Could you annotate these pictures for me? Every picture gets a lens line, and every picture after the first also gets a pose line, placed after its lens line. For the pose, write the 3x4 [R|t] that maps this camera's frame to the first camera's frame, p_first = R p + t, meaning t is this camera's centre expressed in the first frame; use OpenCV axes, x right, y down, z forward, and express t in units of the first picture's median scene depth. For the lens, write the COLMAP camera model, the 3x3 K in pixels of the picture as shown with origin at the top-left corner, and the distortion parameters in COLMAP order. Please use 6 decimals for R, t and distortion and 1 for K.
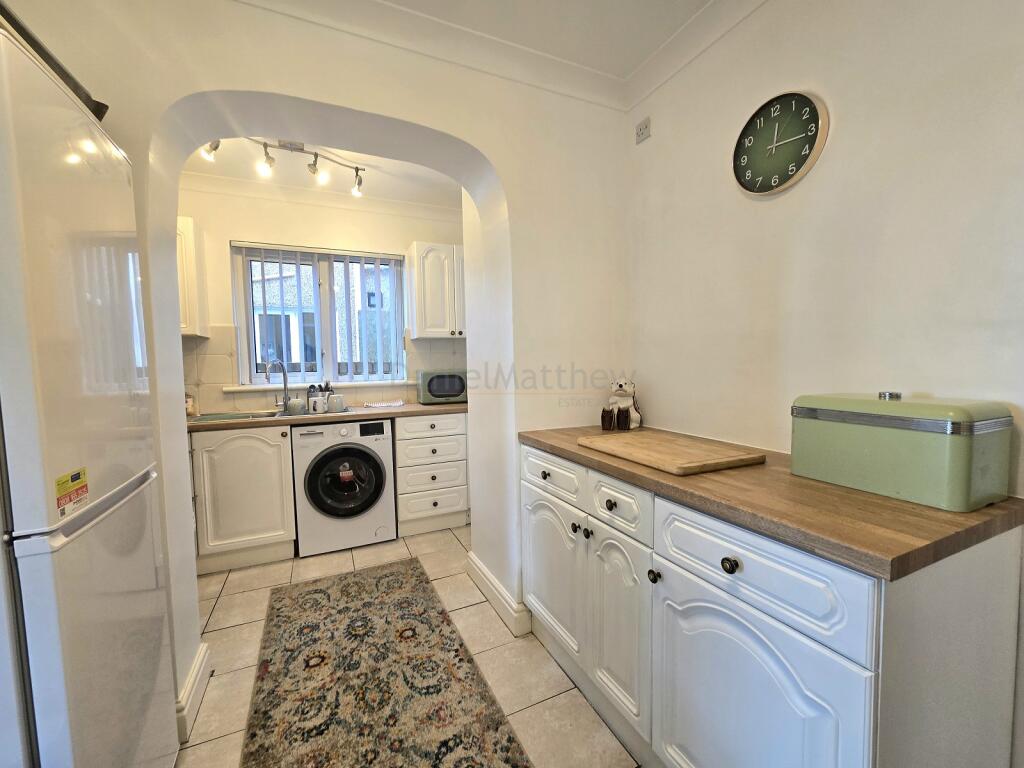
lens RADIAL K [[419.5, 0, 513.1], [0, 419.5, 385.4], [0, 0, 1]] dist [-0.003440, 0.000028]
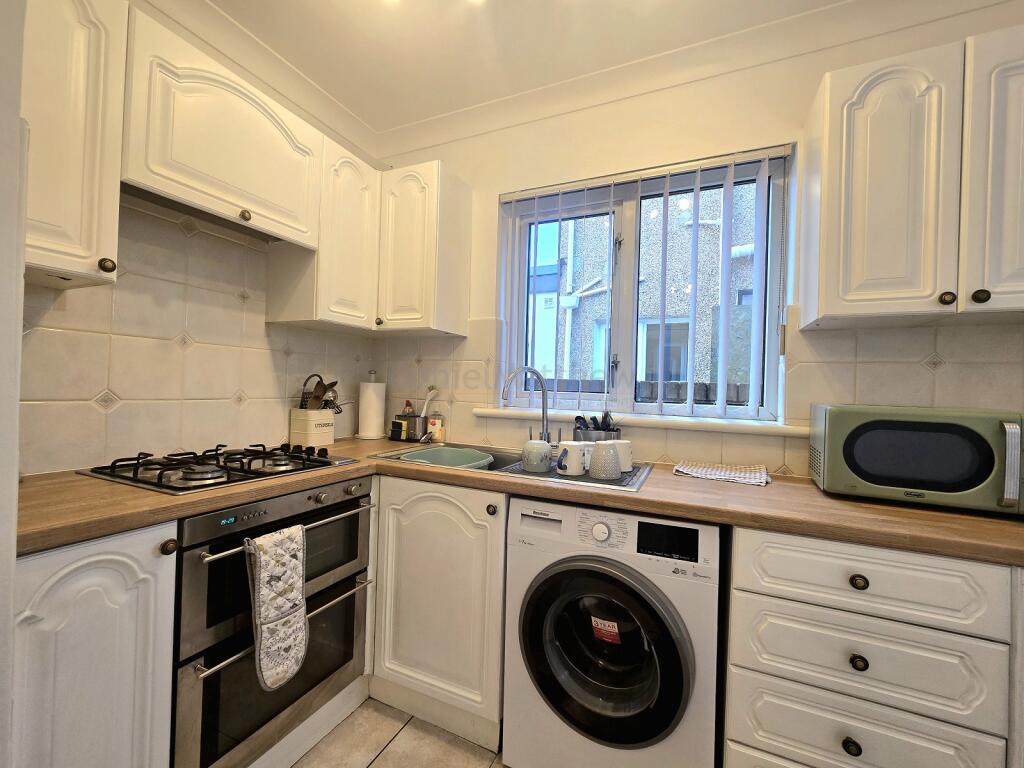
lens RADIAL K [[419.5, 0, 514.6], [0, 419.5, 382.2], [0, 0, 1]] dist [-0.003440, 0.000028]
pose [[0.658062, 0.032390, -0.752267, -0.127879], [-0.086412, 0.995722, -0.032719, -0.019453], [0.747989, 0.086536, 0.658046, 0.574443]]
